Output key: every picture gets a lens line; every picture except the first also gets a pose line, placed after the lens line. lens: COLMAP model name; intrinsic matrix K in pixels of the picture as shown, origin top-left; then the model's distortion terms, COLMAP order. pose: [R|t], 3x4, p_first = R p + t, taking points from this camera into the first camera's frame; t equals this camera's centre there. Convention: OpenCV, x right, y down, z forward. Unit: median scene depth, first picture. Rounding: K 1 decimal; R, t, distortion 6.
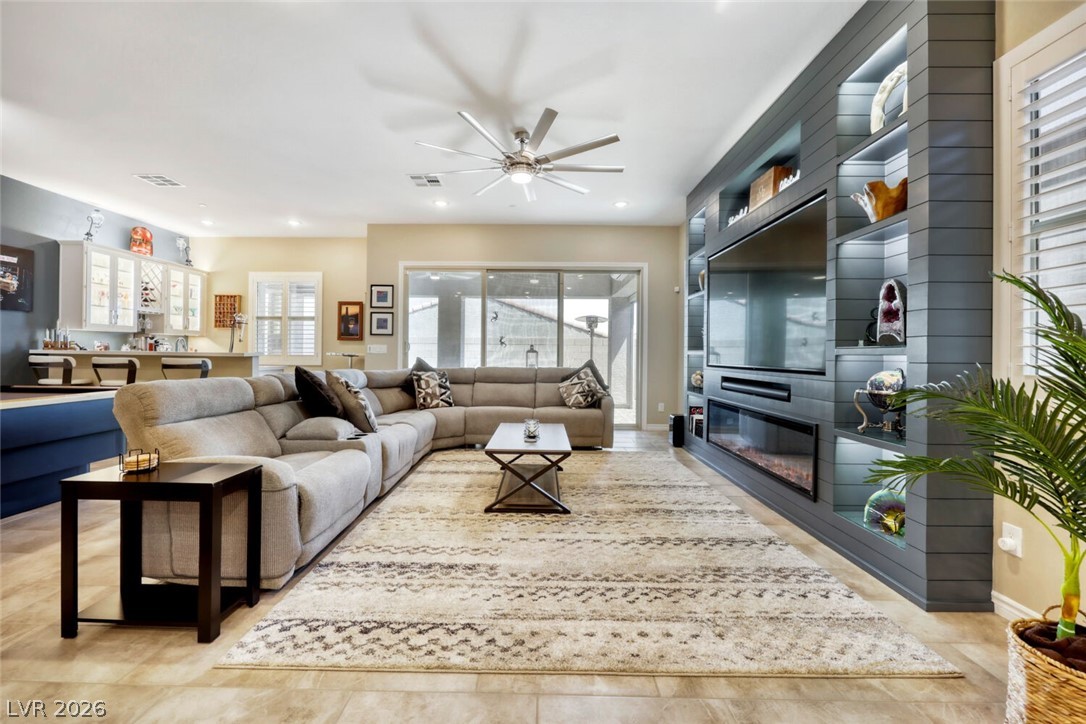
lens RADIAL K [[444.2, 0, 531.8], [0, 444.2, 346.9], [0, 0, 1]] dist [-0.002473, 0.000143]
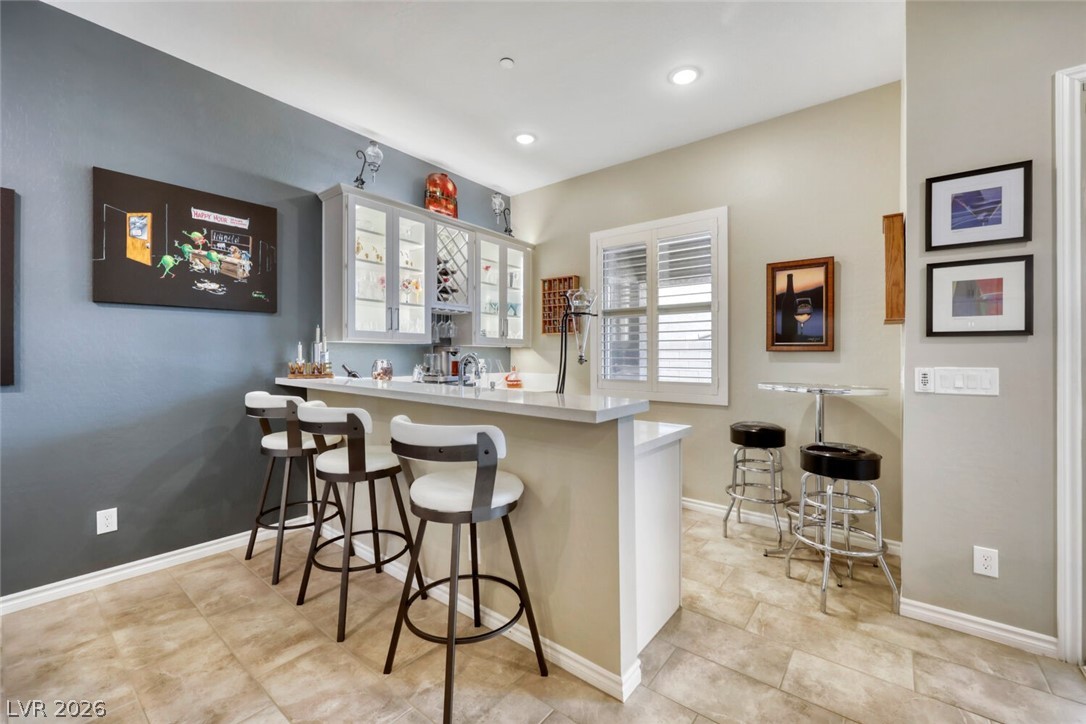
lens RADIAL K [[444.2, 0, 546.3], [0, 444.2, 352.1], [0, 0, 1]] dist [-0.002473, 0.000143]
pose [[0.796614, -0.011650, -0.604376, -0.403235], [0.011800, 0.999923, -0.003720, -0.019011], [0.604373, -0.004168, 0.796690, 0.608484]]
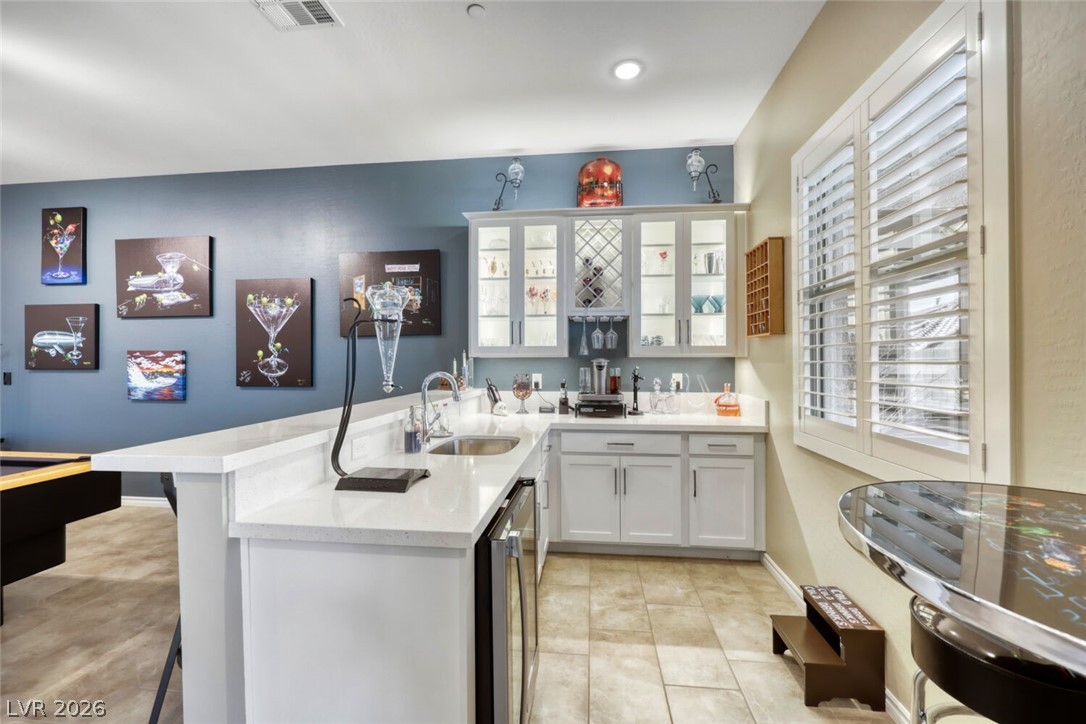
lens RADIAL K [[444.2, 0, 571.9], [0, 444.2, 372.4], [0, 0, 1]] dist [-0.002473, 0.000143]
pose [[-0.092113, -0.002564, -0.995745, -0.355496], [0.008821, 0.999955, -0.003391, -0.013051], [0.995709, -0.009096, -0.092087, 1.033710]]
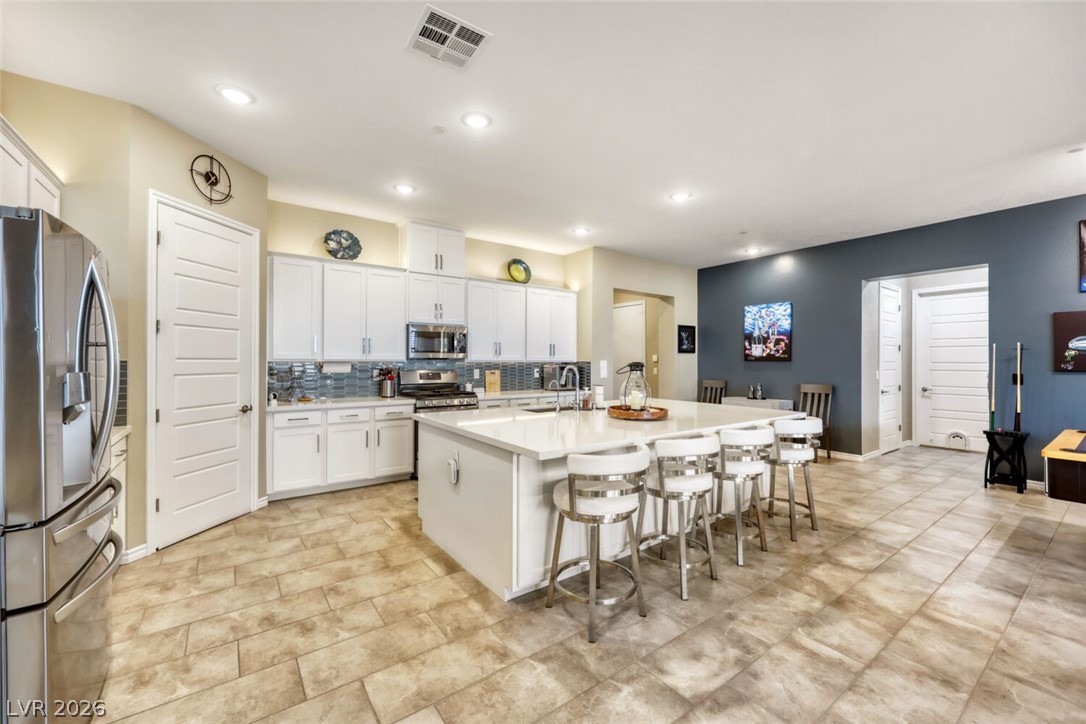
lens RADIAL K [[444.2, 0, 552.2], [0, 444.2, 359.4], [0, 0, 1]] dist [-0.002473, 0.000143]
pose [[-0.787055, -0.018090, -0.616617, 0.139150], [-0.002709, 0.999662, -0.025869, -0.026232], [0.616877, -0.018690, -0.786838, 0.232115]]
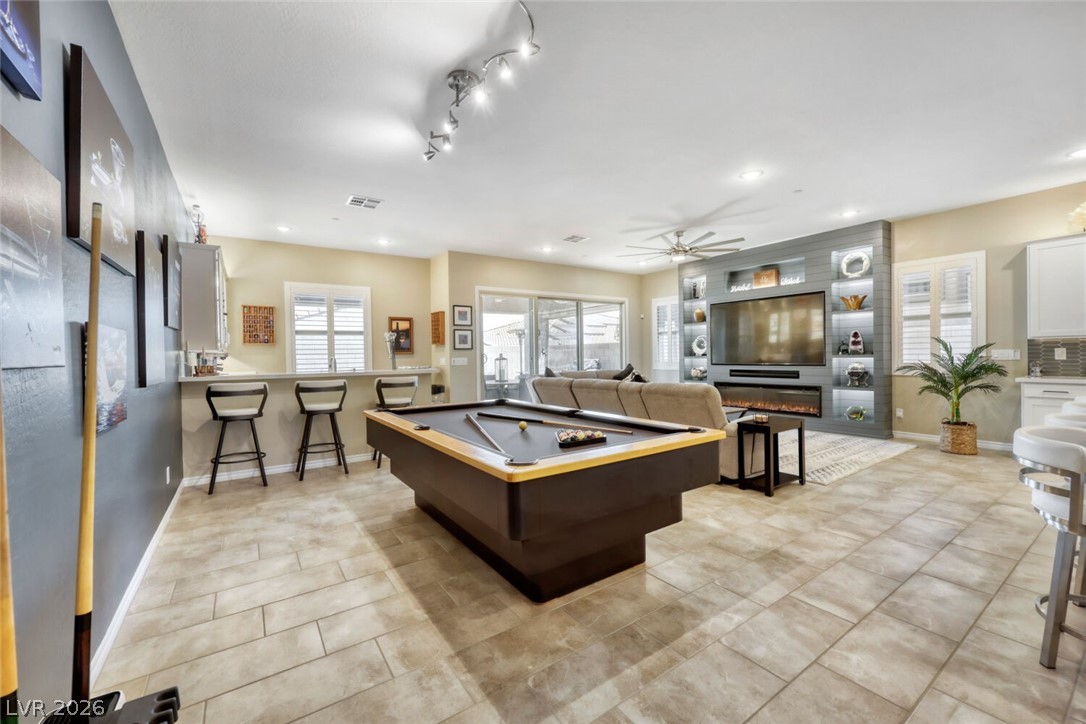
lens RADIAL K [[444.2, 0, 545.7], [0, 444.2, 357.2], [0, 0, 1]] dist [-0.002473, 0.000143]
pose [[0.811094, -0.030695, 0.584110, -0.862126], [0.019603, 0.999488, 0.025302, -0.032416], [-0.584587, -0.009072, 0.811280, -0.045428]]
